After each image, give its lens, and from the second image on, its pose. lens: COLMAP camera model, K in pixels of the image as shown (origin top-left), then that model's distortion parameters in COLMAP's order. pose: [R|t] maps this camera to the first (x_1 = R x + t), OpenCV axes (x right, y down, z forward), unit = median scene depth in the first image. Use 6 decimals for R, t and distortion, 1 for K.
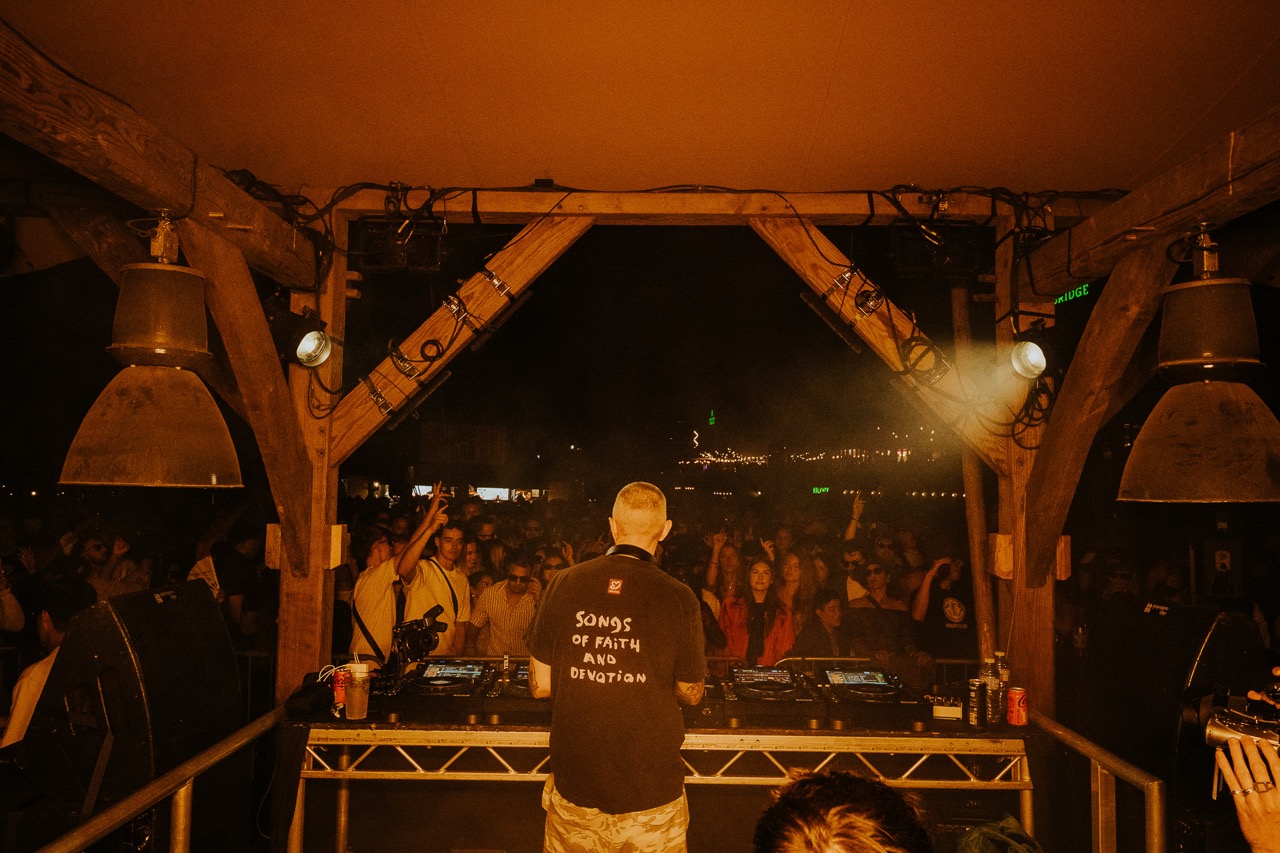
lens RADIAL K [[959.1, 0, 640.0], [0, 959.1, 426.5], [0, 0, 1]] dist [0.000505, -0.000222]
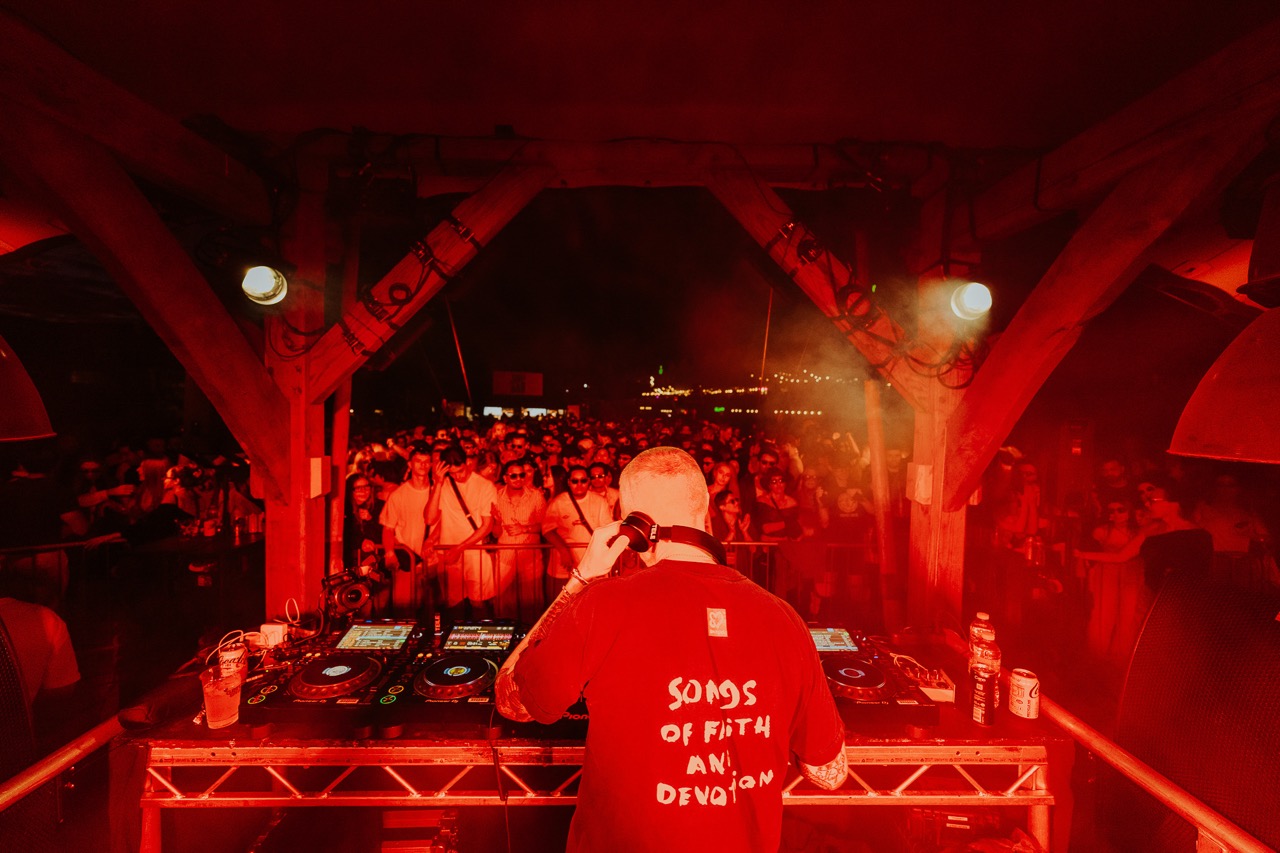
lens RADIAL K [[512.9, 0, 640.0], [0, 512.9, 426.5], [0, 0, 1]] dist [-0.000038, -0.000034]
pose [[0.999418, -0.000976, 0.034109, 0.027971], [-0.002457, 0.994937, 0.100471, 0.008878], [-0.034034, -0.100496, 0.994355, 0.418754]]
